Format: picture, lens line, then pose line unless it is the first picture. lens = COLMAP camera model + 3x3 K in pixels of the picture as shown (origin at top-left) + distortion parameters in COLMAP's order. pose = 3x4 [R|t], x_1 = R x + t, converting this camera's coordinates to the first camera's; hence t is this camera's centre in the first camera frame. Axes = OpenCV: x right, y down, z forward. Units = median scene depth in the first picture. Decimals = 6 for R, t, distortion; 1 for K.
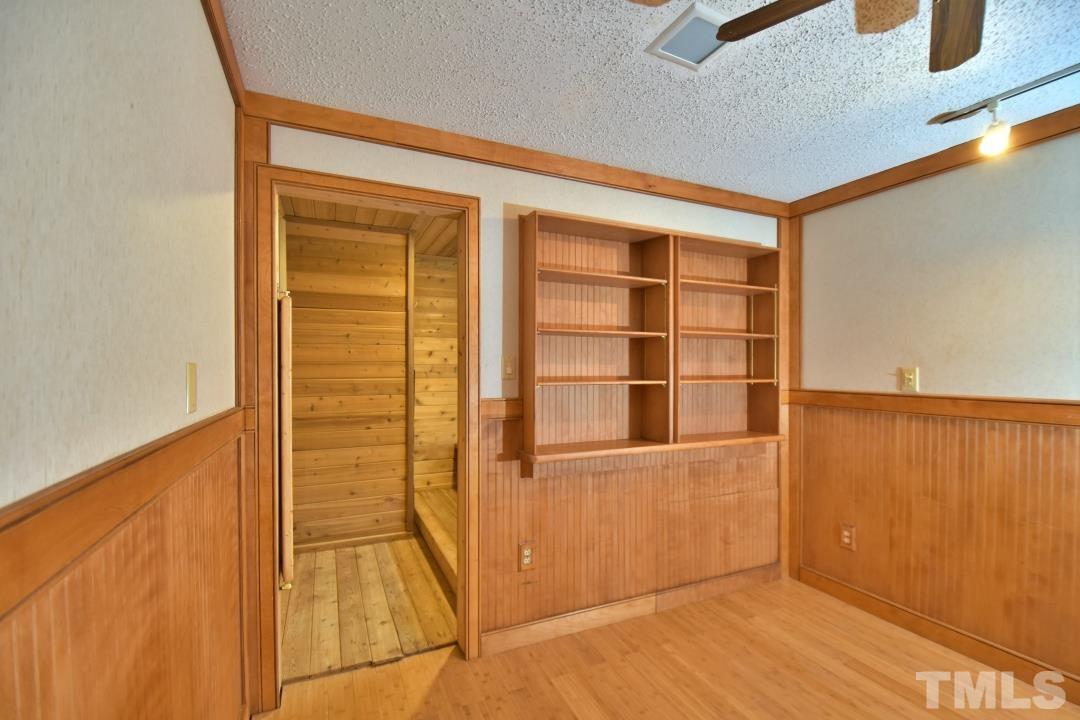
lens RADIAL K [[467.8, 0, 538.5], [0, 467.8, 362.3], [0, 0, 1]] dist [-0.016407, -0.005383]
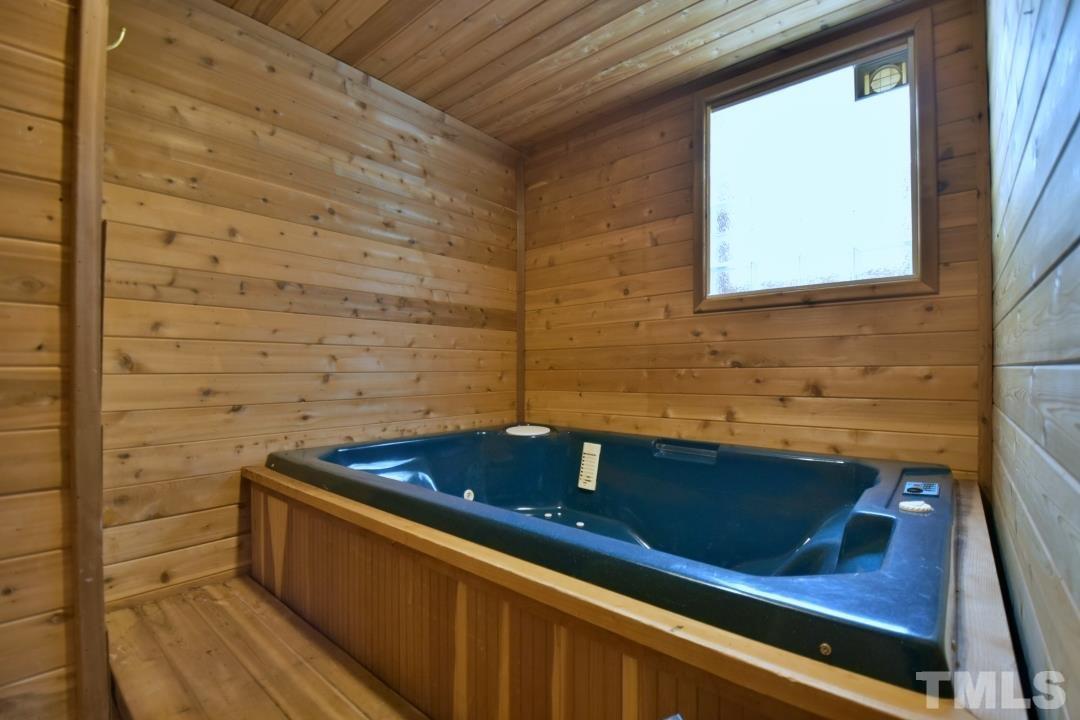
lens RADIAL K [[467.8, 0, 545.4], [0, 467.8, 363.5], [0, 0, 1]] dist [-0.016407, -0.005383]
pose [[0.892480, -0.004016, 0.451069, -0.127467], [0.004618, 0.999989, -0.000234, 0.085681], [-0.451063, 0.002291, 0.892489, 0.527351]]
